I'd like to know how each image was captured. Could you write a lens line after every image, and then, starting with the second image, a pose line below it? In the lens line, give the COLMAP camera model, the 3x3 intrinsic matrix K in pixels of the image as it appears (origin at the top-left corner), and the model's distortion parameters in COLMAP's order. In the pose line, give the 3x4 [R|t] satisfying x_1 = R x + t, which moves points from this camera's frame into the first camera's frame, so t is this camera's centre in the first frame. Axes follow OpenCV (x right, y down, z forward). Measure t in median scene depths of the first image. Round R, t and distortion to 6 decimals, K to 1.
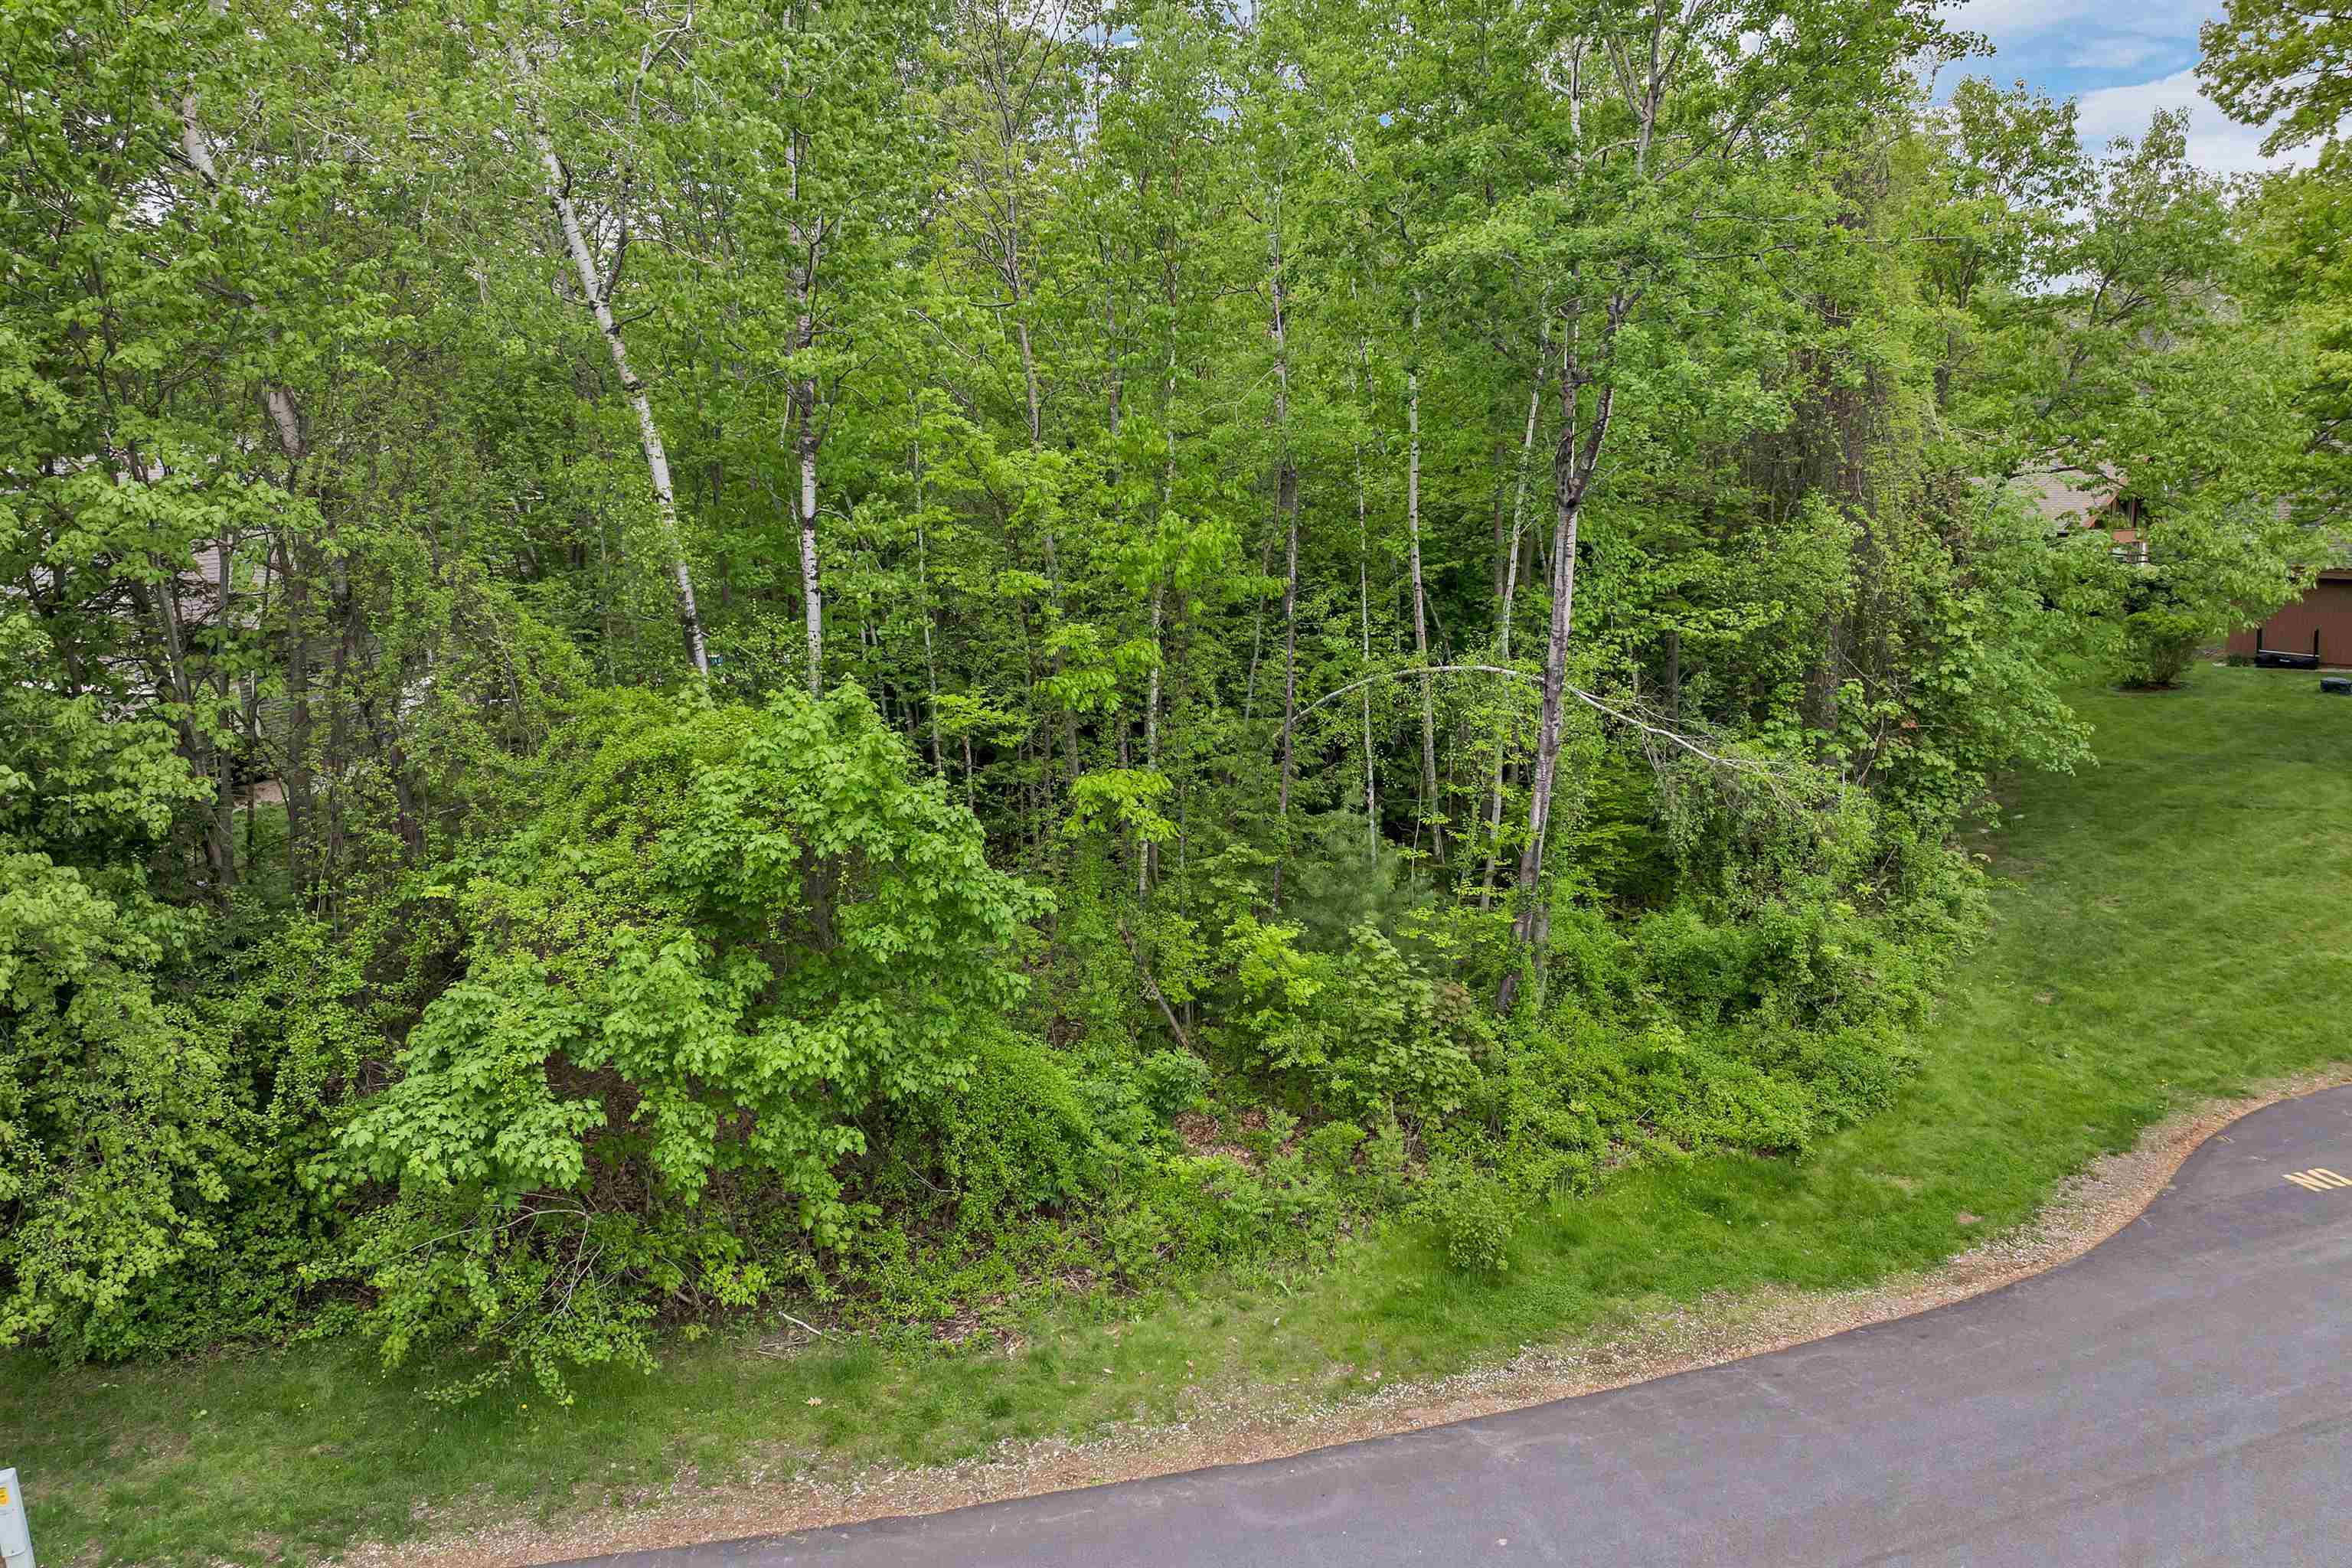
lens RADIAL K [[1680.2, 0, 1206.8], [0, 1680.2, 702.3], [0, 0, 1]] dist [-0.036300, 0.001361]
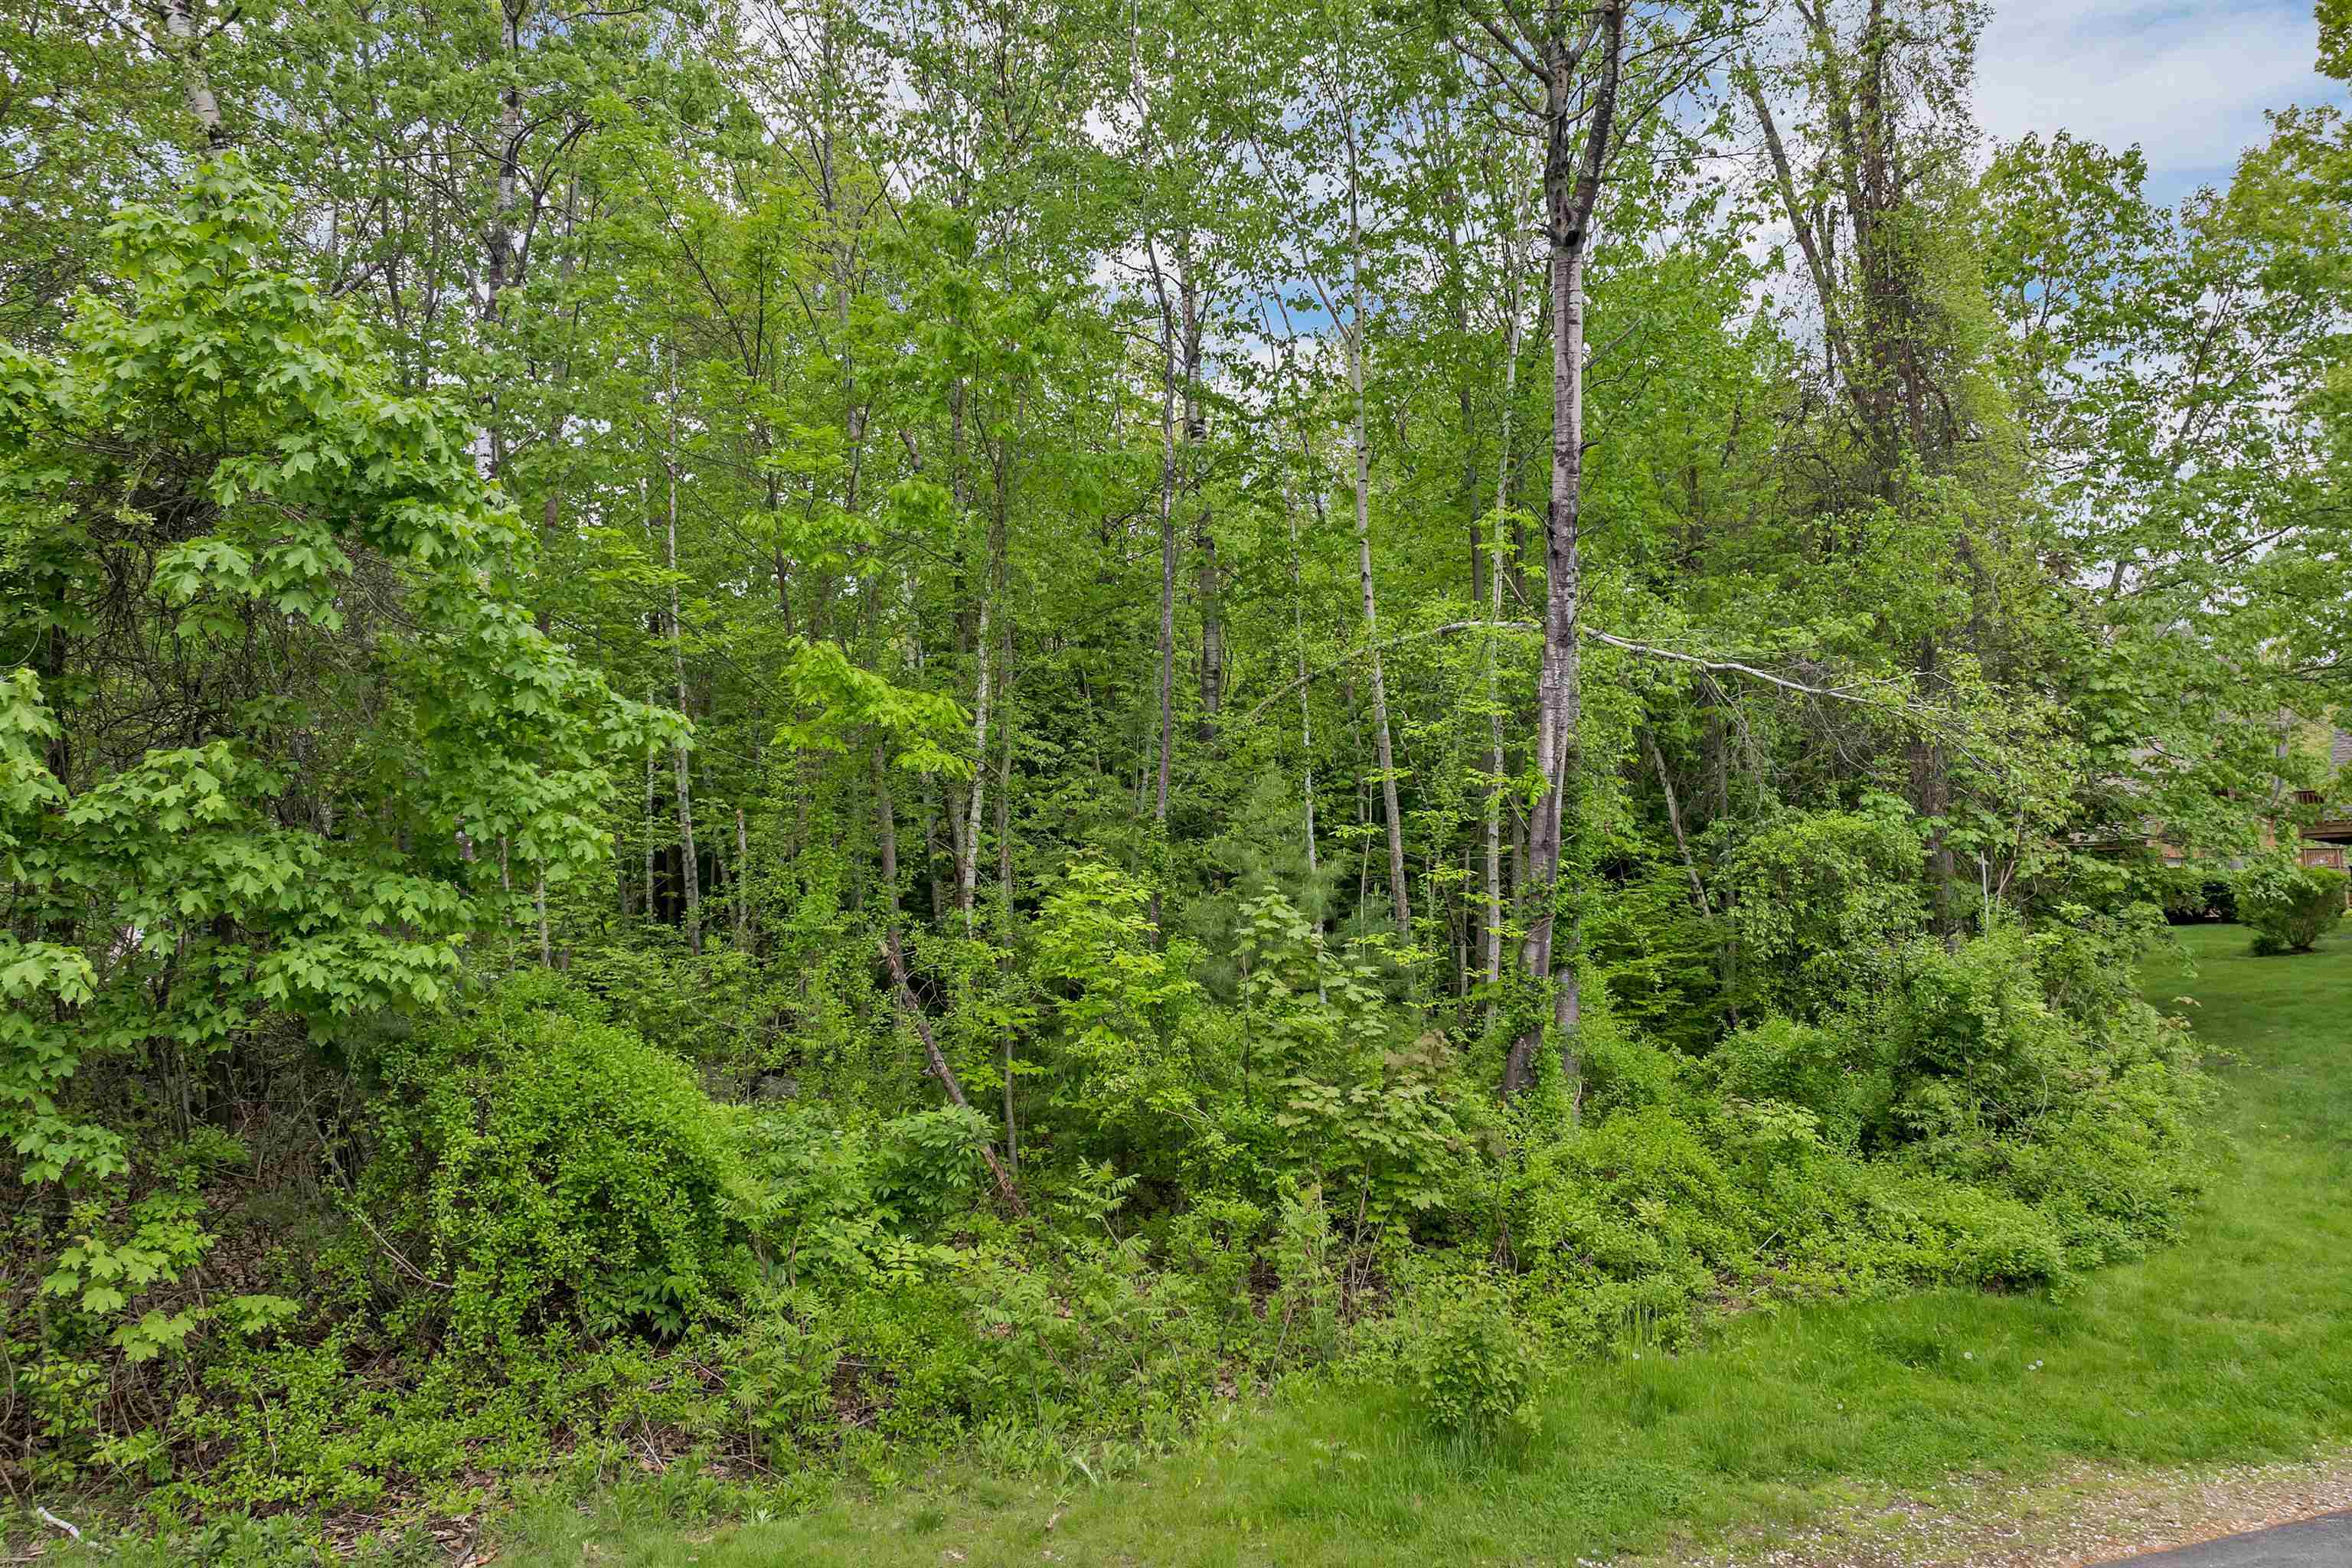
lens RADIAL K [[1680.2, 0, 1202.9], [0, 1680.2, 713.5], [0, 0, 1]] dist [-0.036300, 0.001361]
pose [[0.999995, -0.002937, -0.001230, 0.079237], [0.002484, 0.961276, -0.275576, 0.261916], [0.001992, 0.275572, 0.961278, 0.456229]]
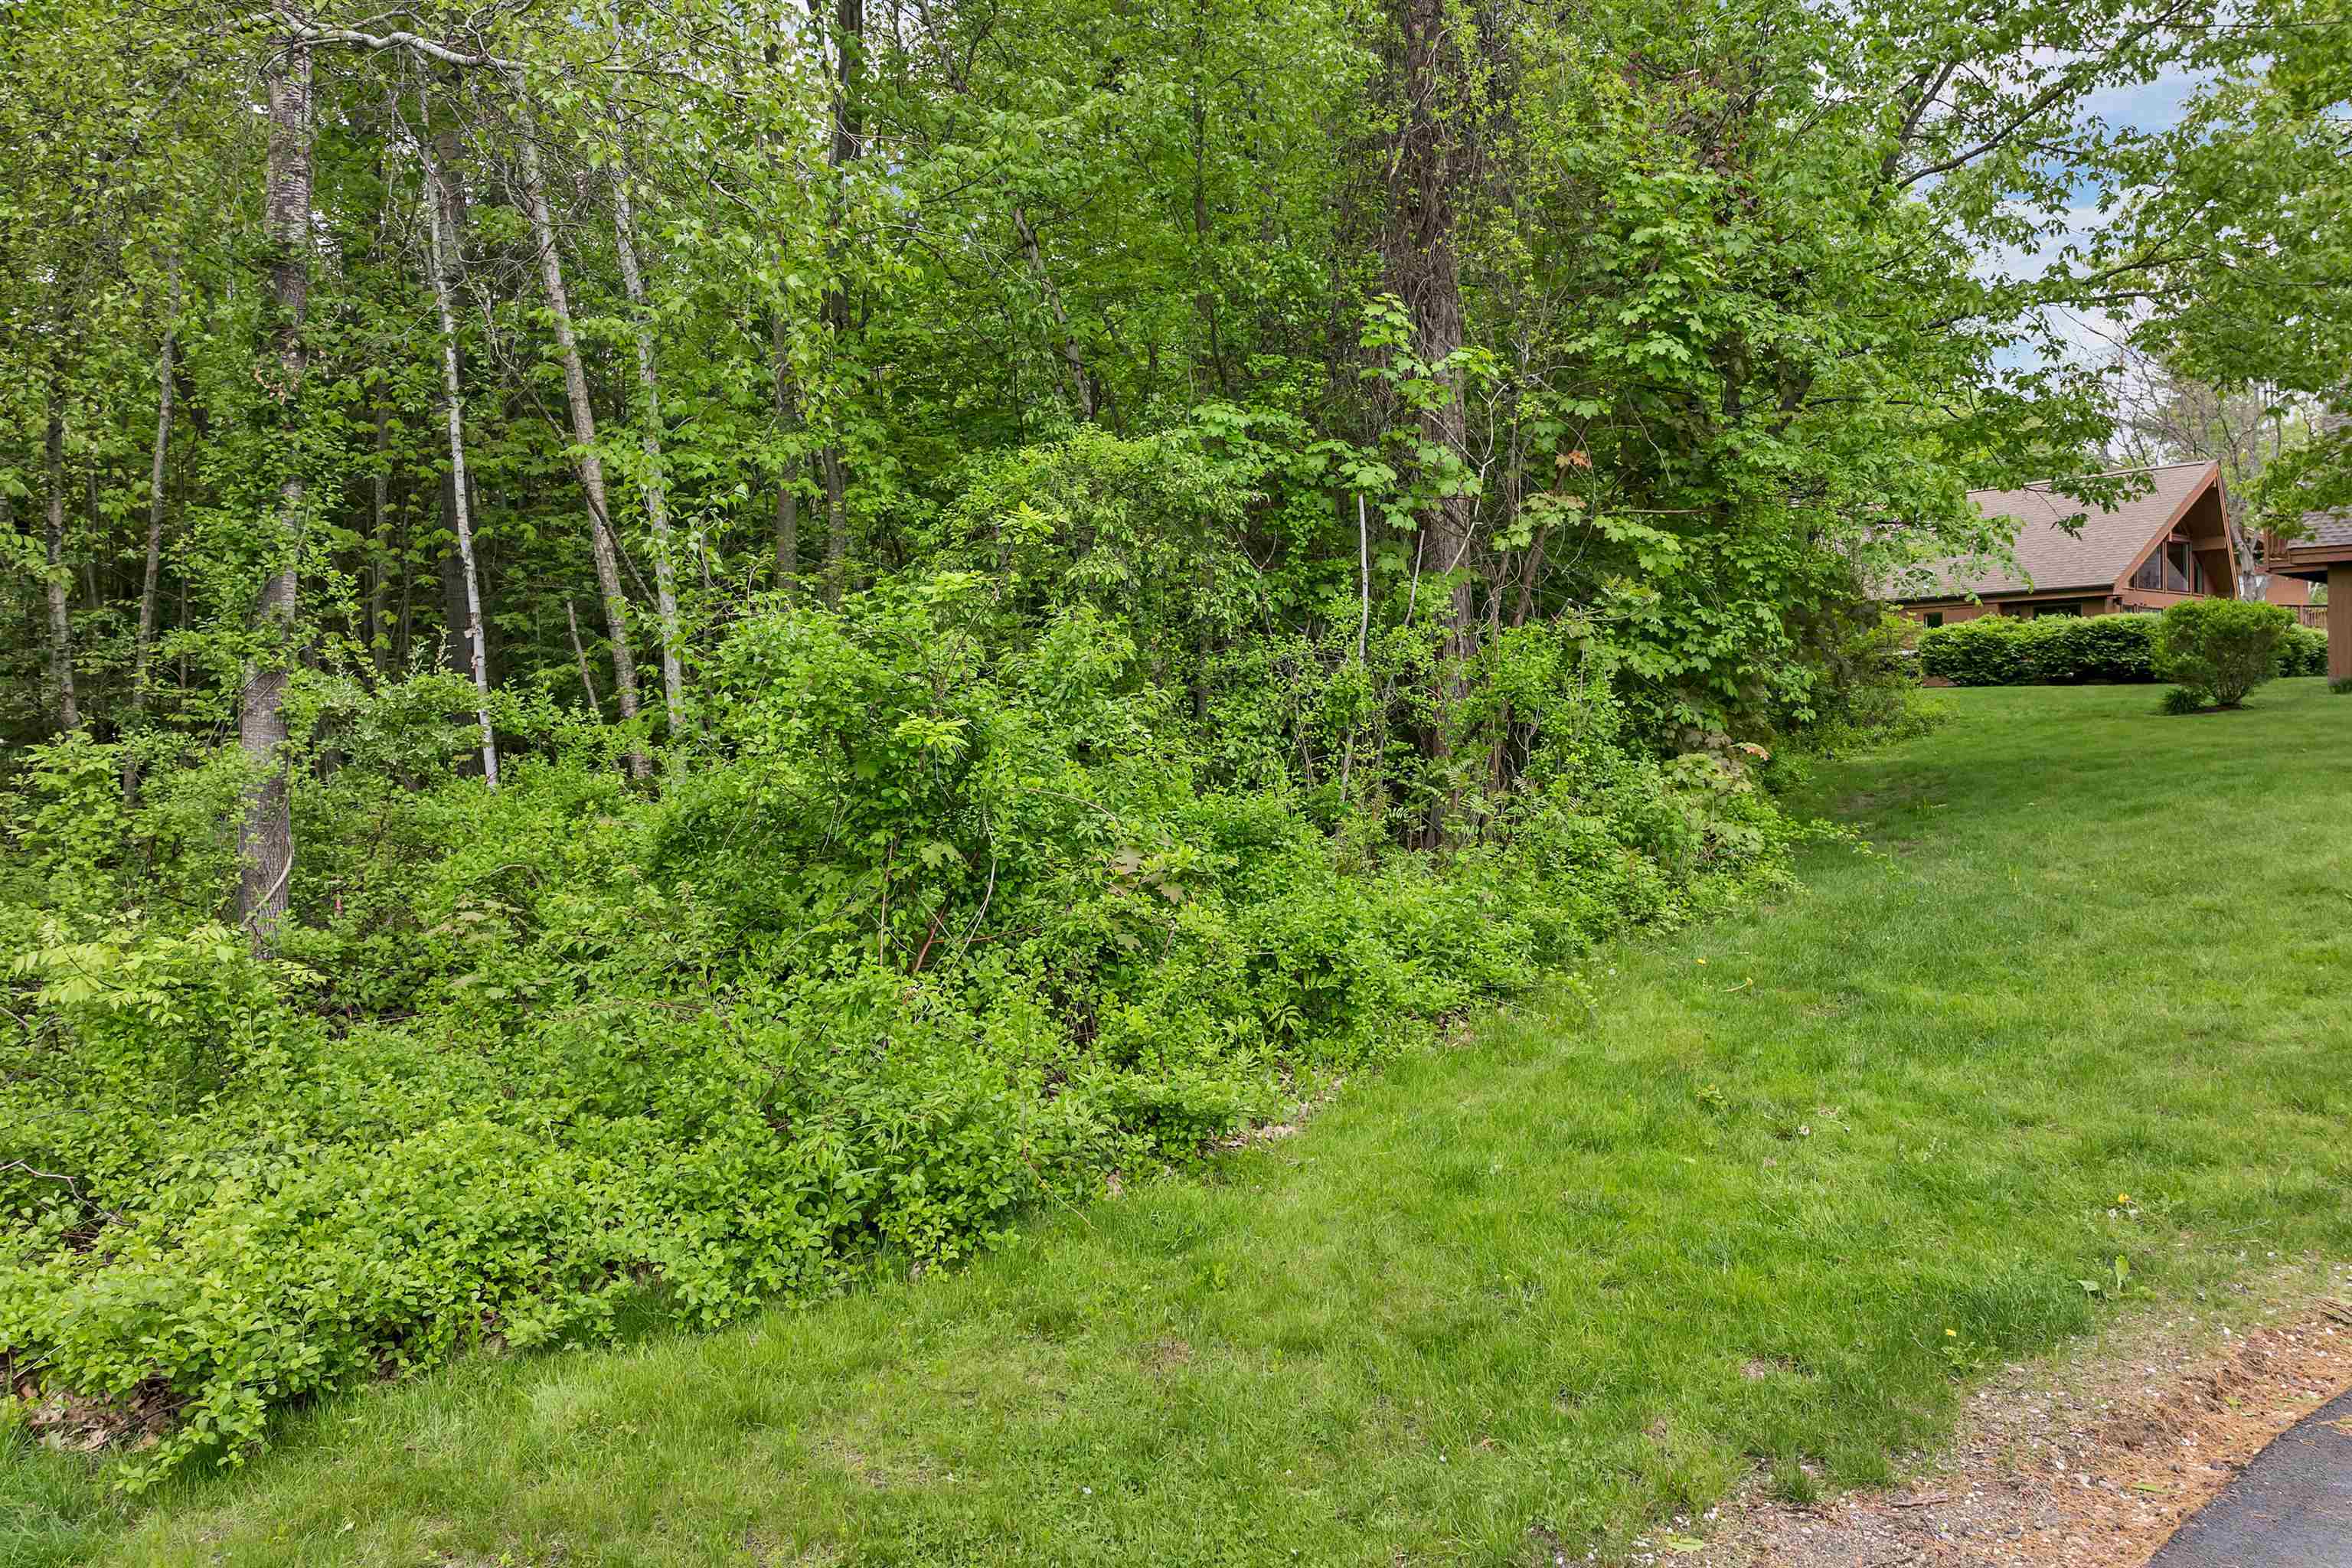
lens RADIAL K [[1680.2, 0, 1178.7], [0, 1680.2, 769.7], [0, 0, 1]] dist [-0.036300, 0.001361]
pose [[0.998104, -0.002460, -0.061502, 0.536303], [-0.004589, 0.993446, -0.114209, 0.231247], [0.061380, 0.114275, 0.991551, 0.871945]]
